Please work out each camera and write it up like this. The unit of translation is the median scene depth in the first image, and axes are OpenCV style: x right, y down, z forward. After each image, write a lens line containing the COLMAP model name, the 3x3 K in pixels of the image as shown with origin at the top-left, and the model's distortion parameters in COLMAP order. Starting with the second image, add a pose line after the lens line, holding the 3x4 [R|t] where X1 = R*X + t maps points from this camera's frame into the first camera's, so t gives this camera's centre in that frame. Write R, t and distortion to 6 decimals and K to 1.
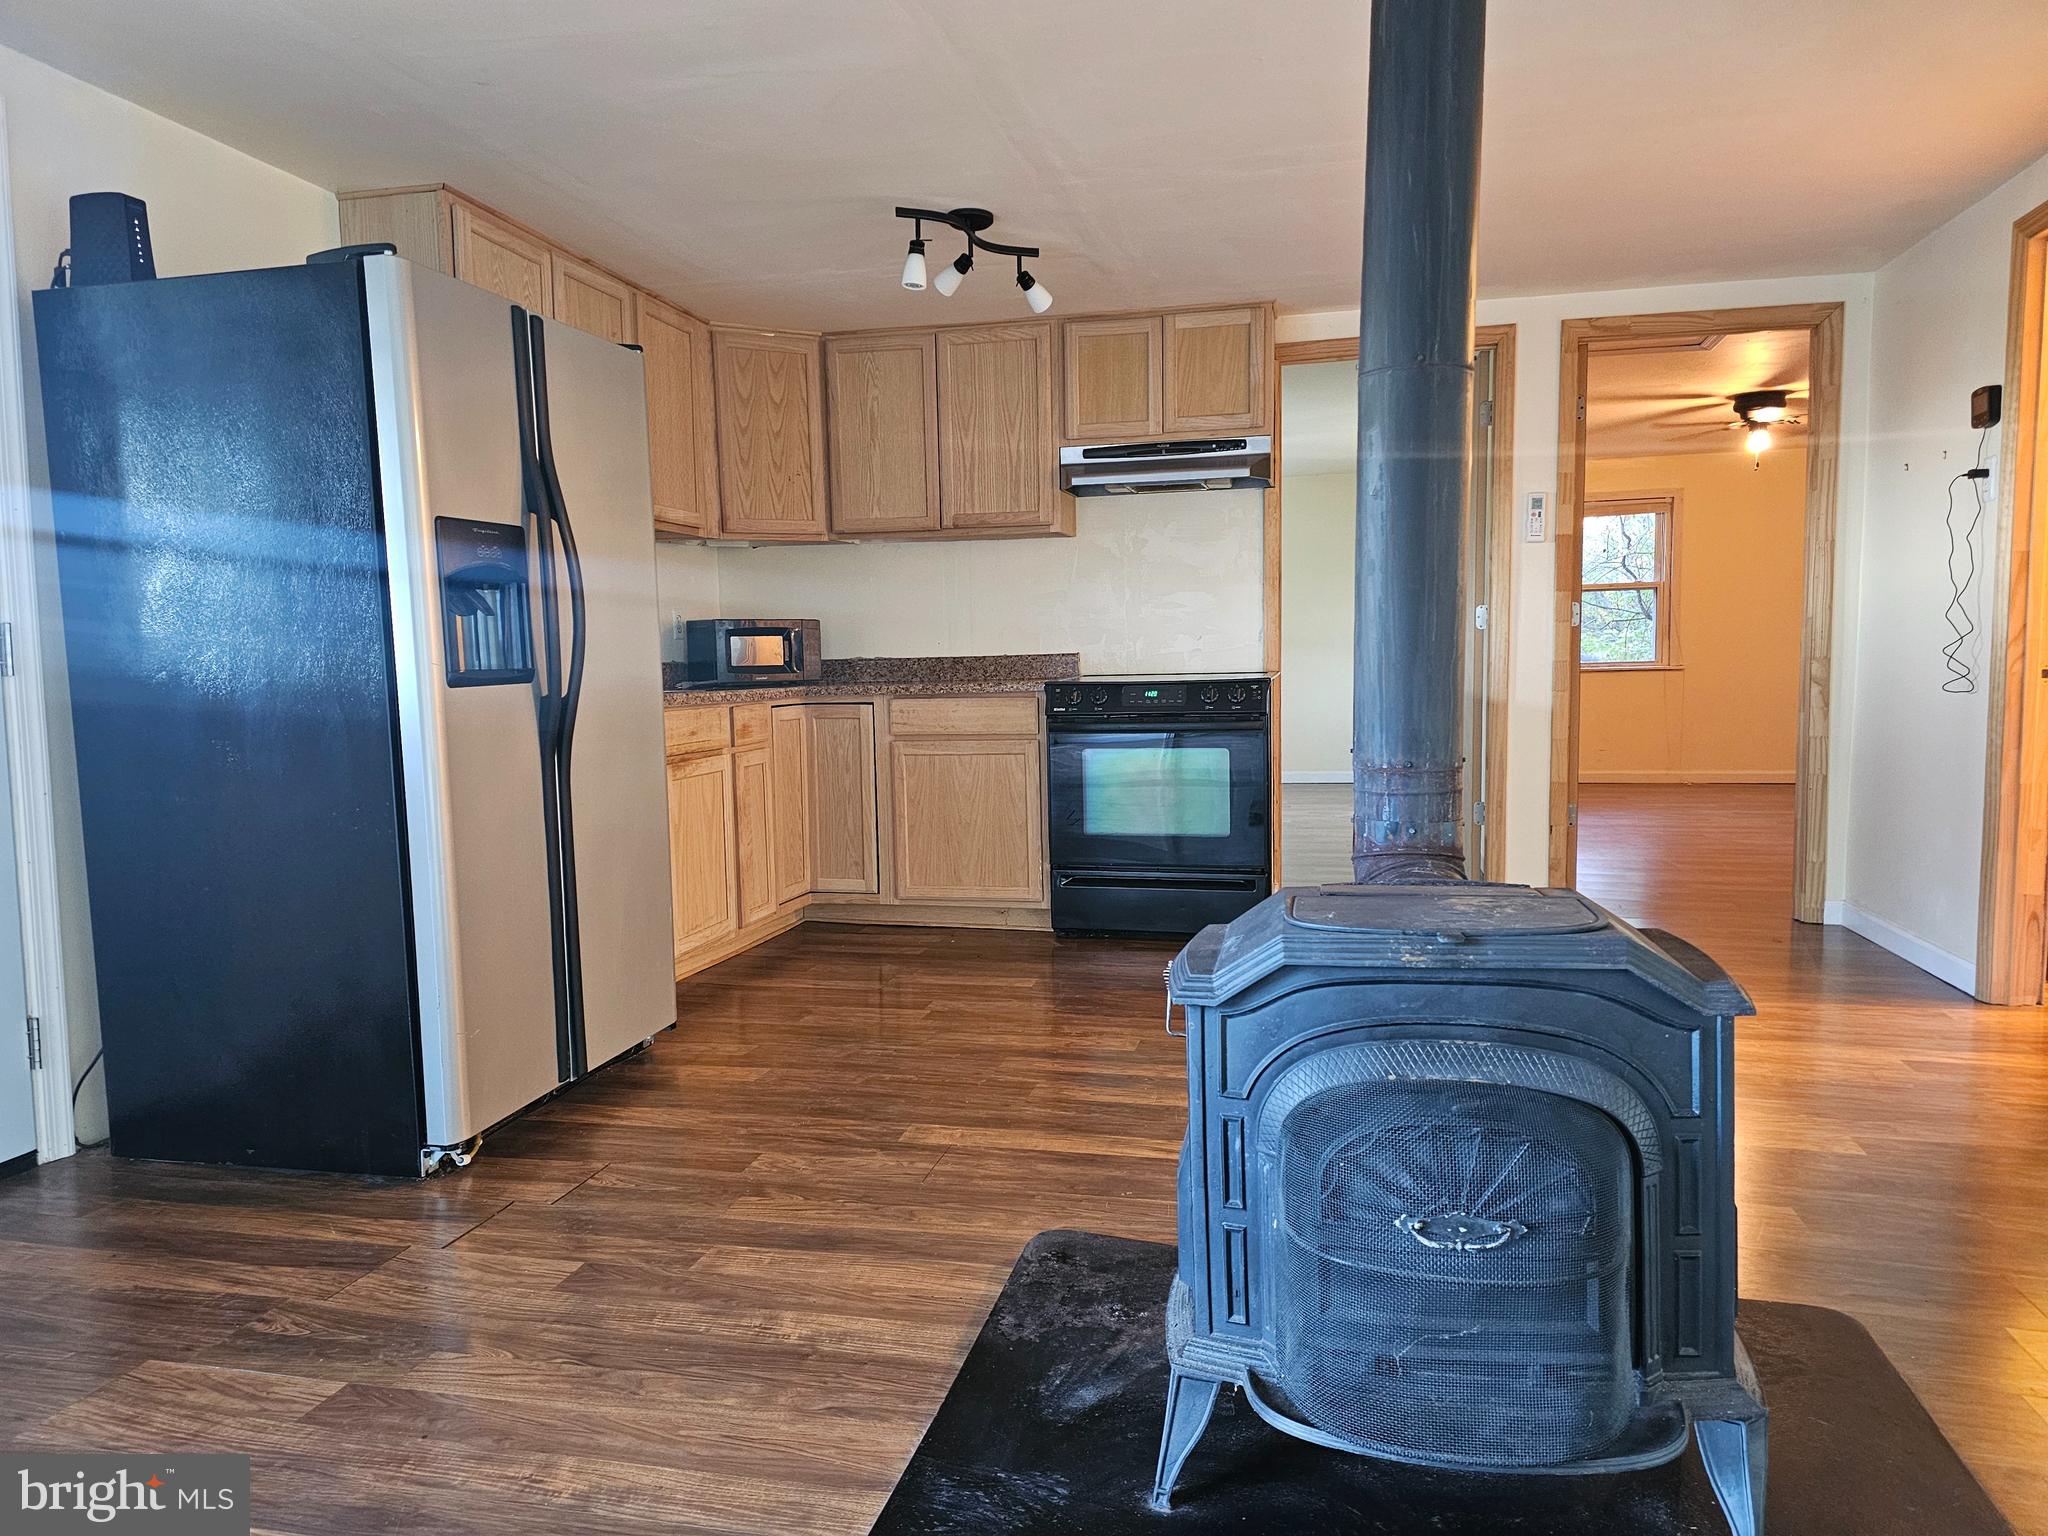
lens RADIAL K [[1348.9, 0, 1022.4], [0, 1348.9, 773.8], [0, 0, 1]] dist [0.125149, -0.168056]
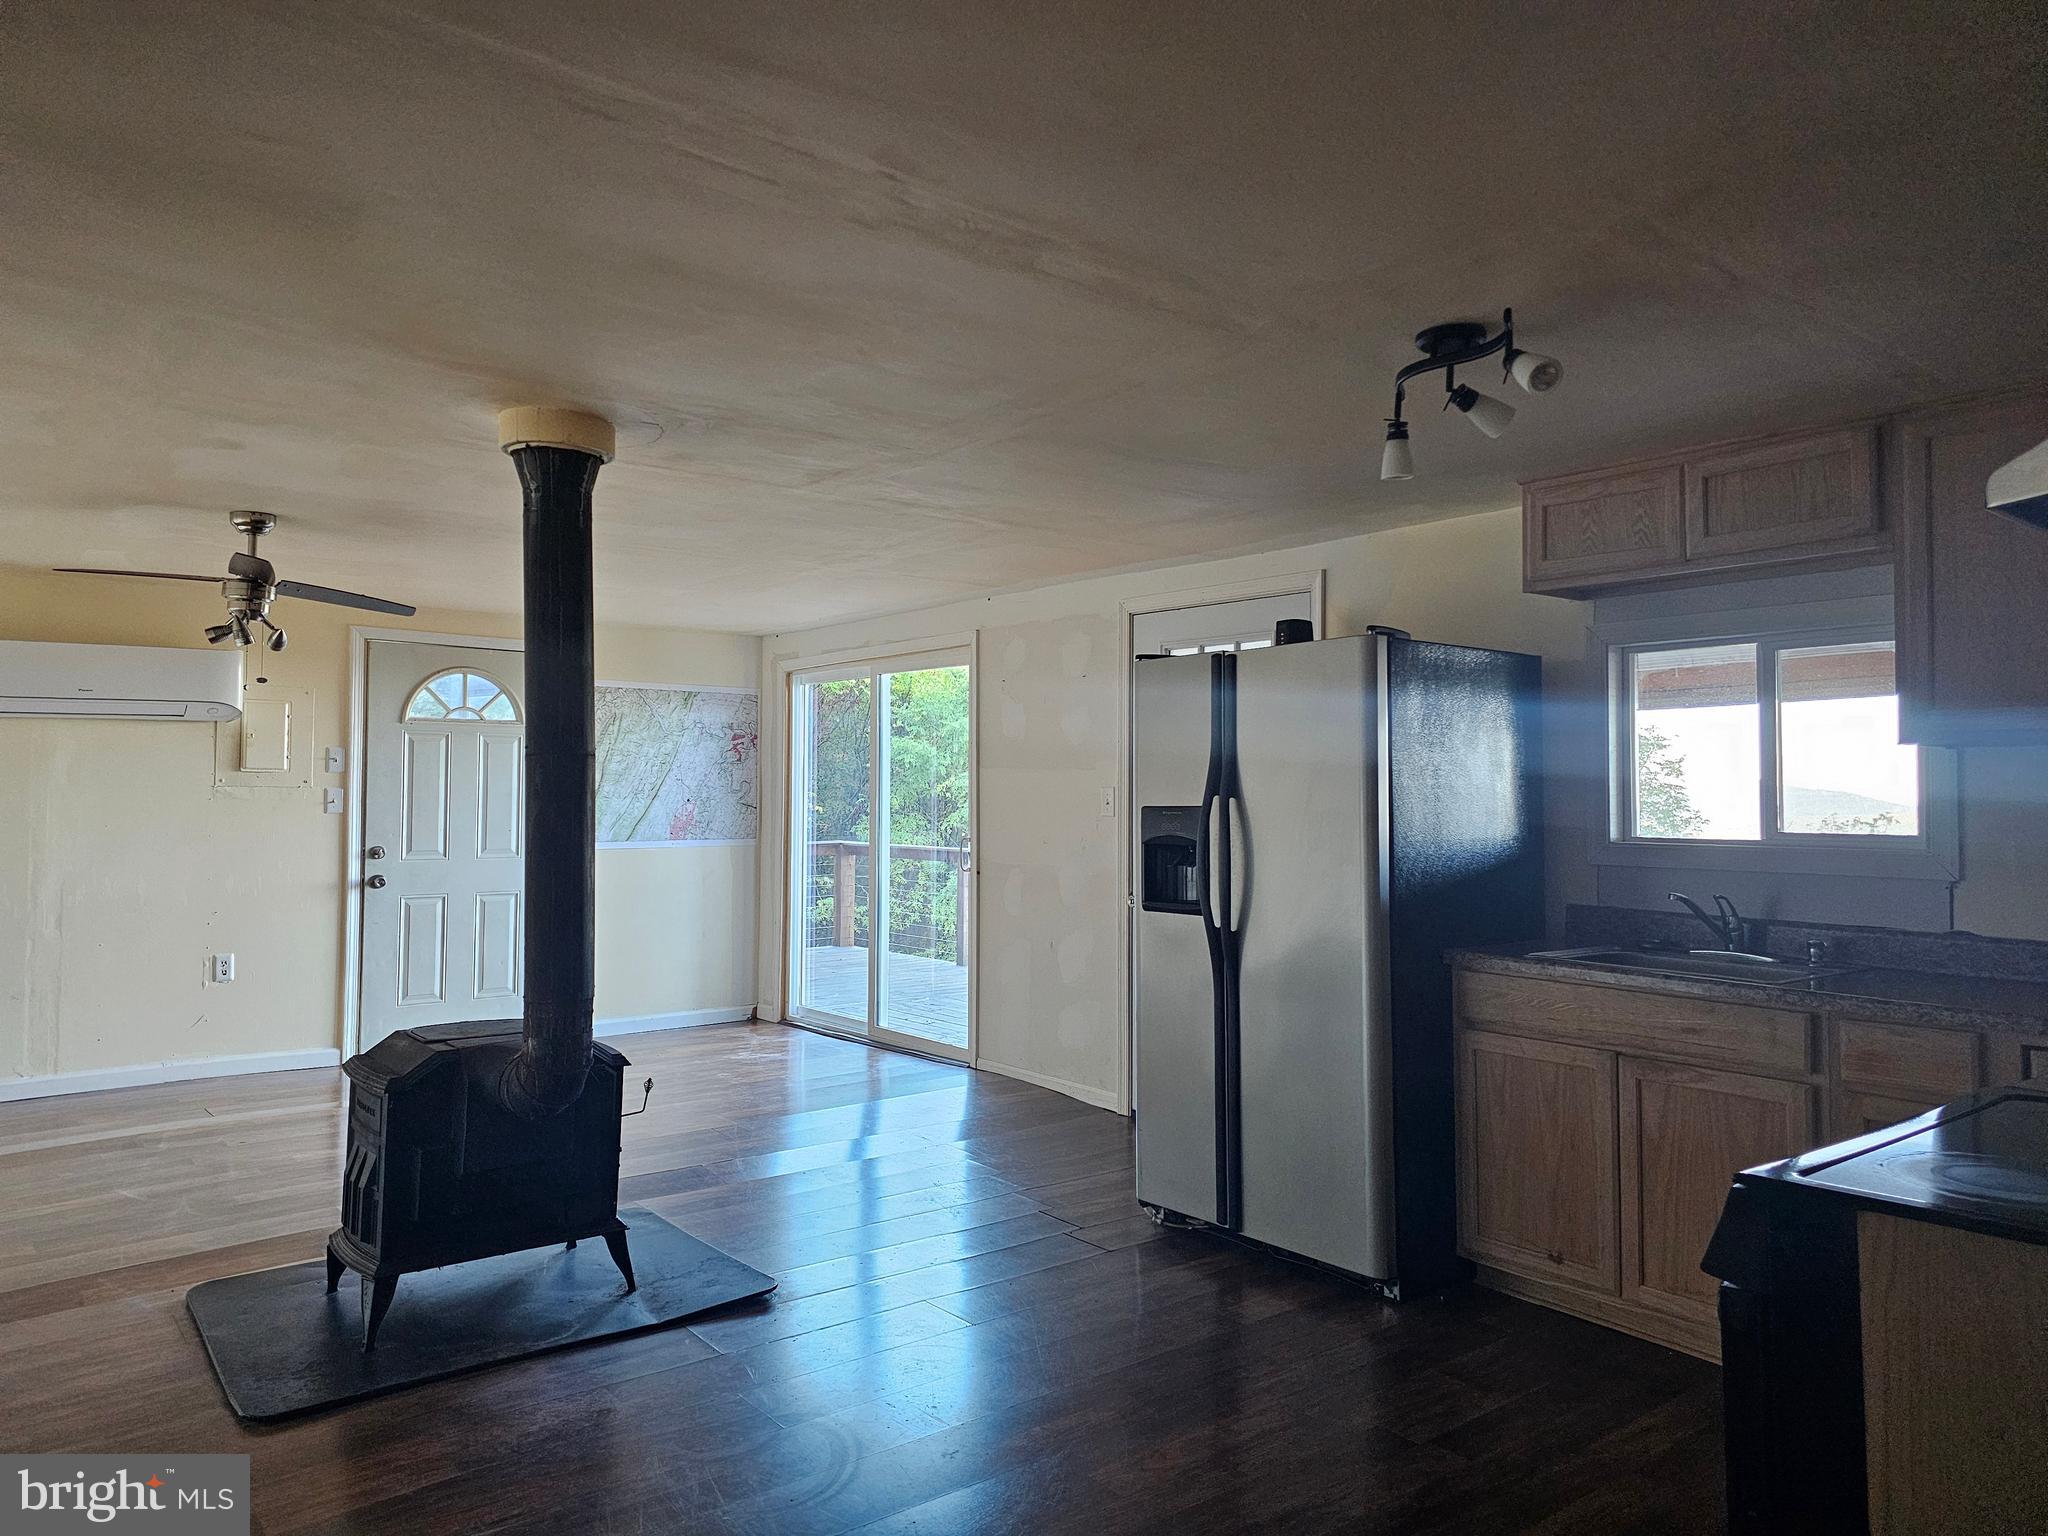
lens RADIAL K [[1348.9, 0, 1022.4], [0, 1348.9, 773.8], [0, 0, 1]] dist [0.125149, -0.168056]
pose [[-0.598083, 0.002432, -0.801430, 0.511320], [-0.067034, 0.996339, 0.053049, -0.161450], [0.798626, 0.085451, -0.595731, 0.983759]]
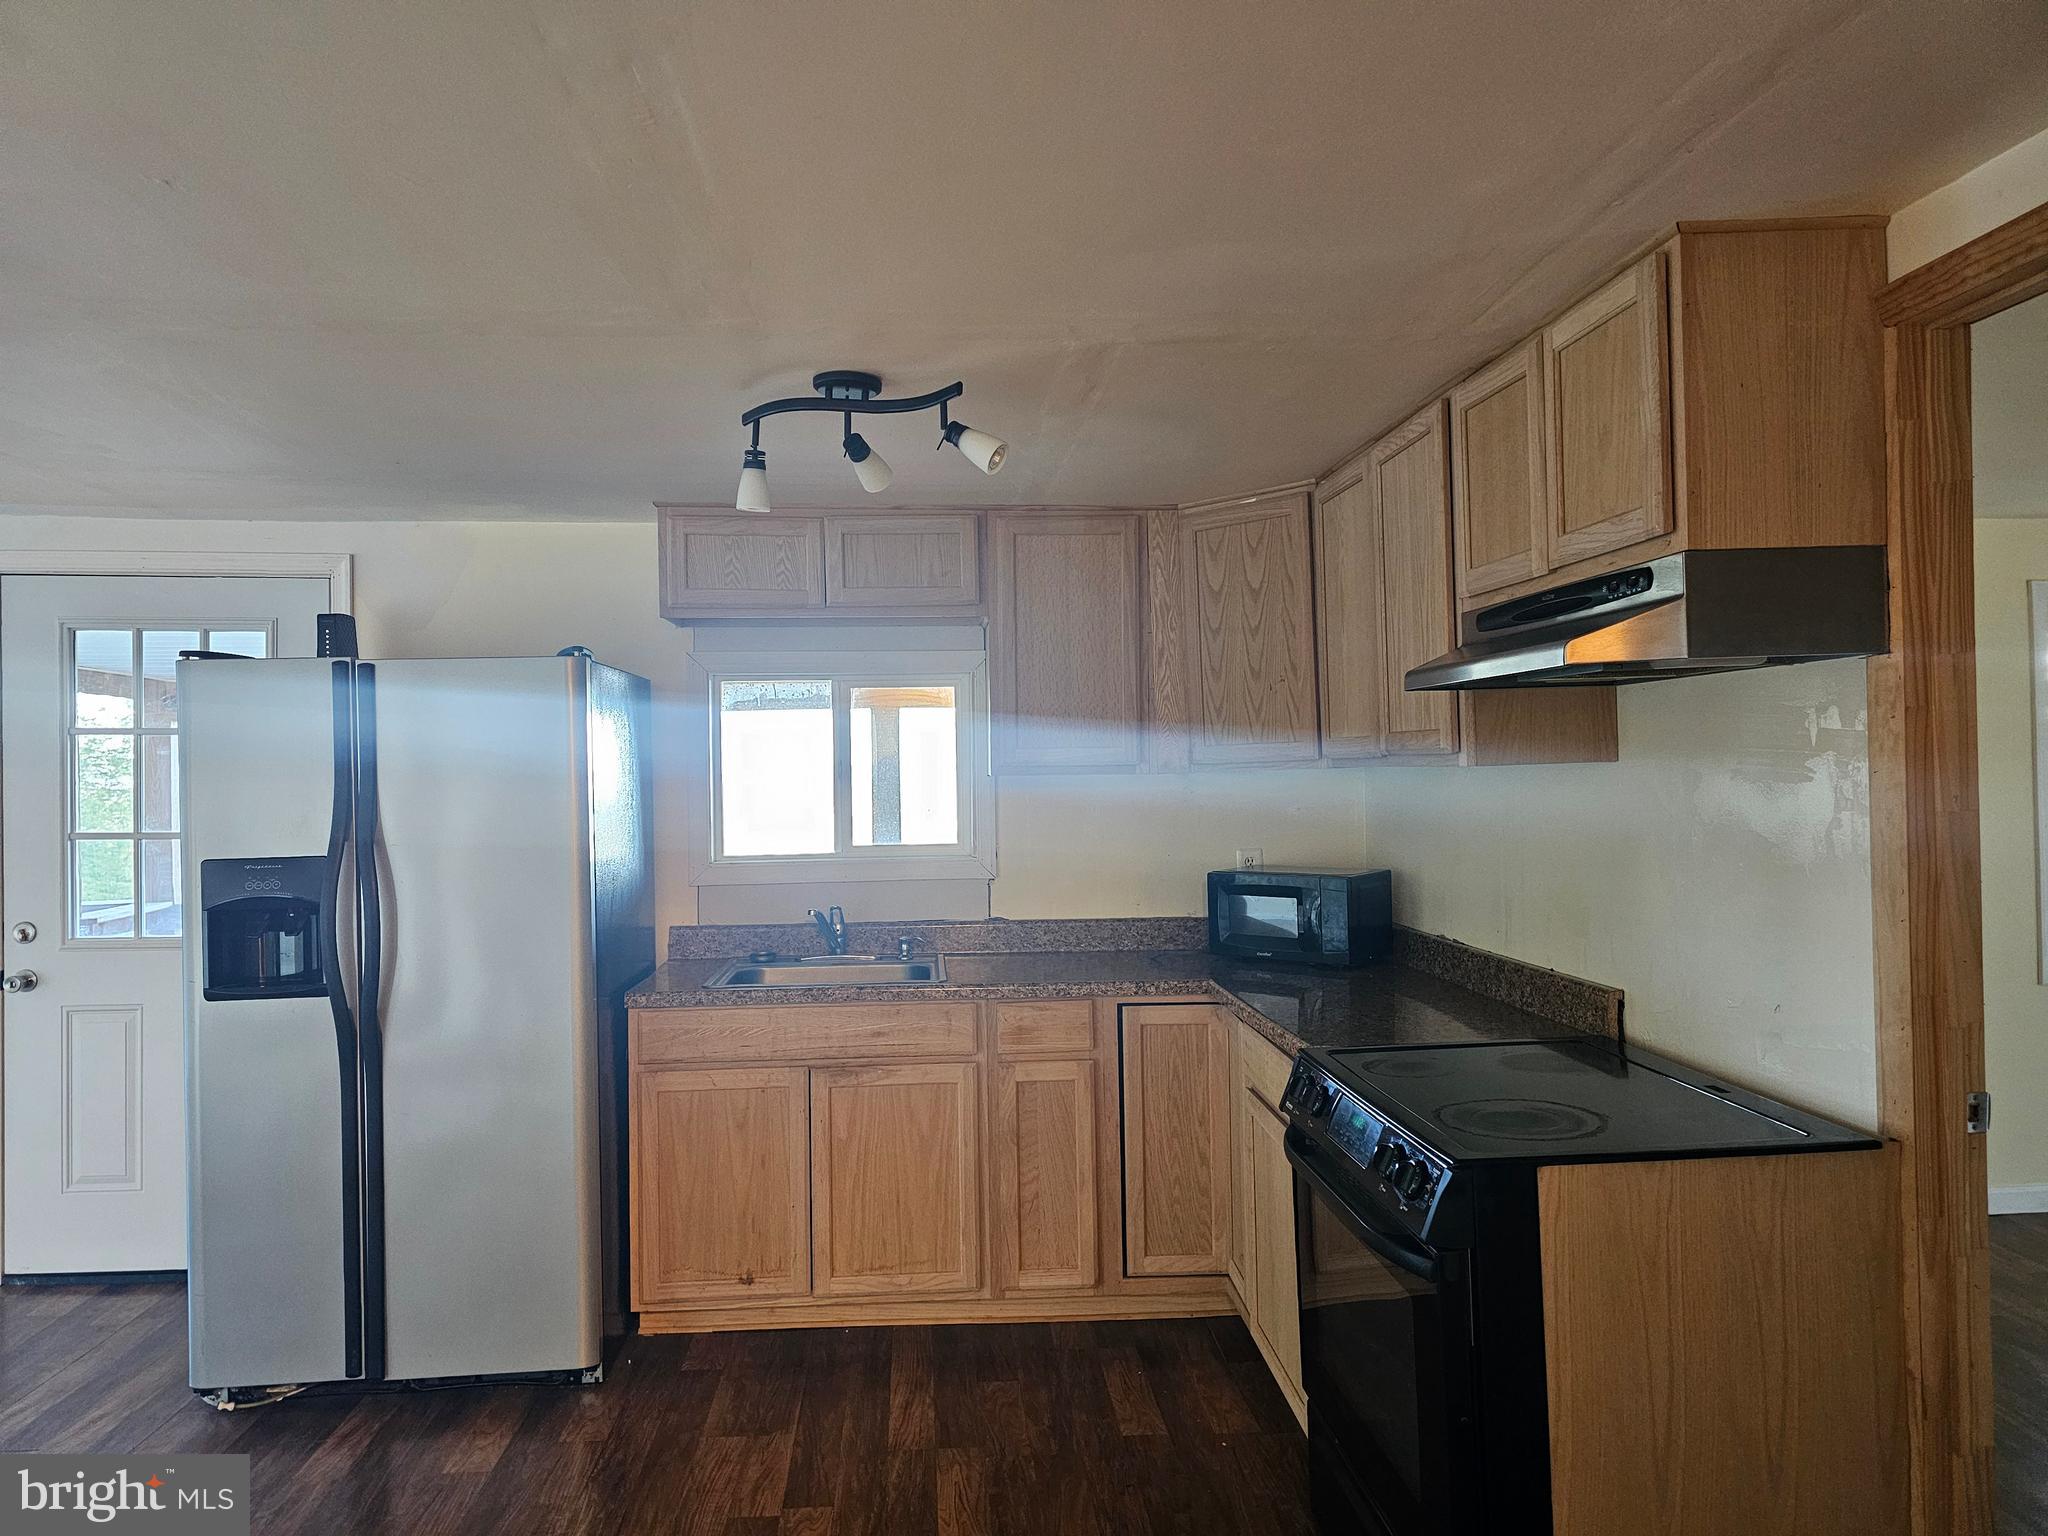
lens RADIAL K [[1348.9, 0, 1022.4], [0, 1348.9, 773.8], [0, 0, 1]] dist [0.125149, -0.168056]
pose [[0.310723, 0.017236, -0.950344, 0.505132], [-0.076934, 0.997011, -0.007071, -0.165126], [0.947382, 0.075311, 0.311120, 0.692842]]
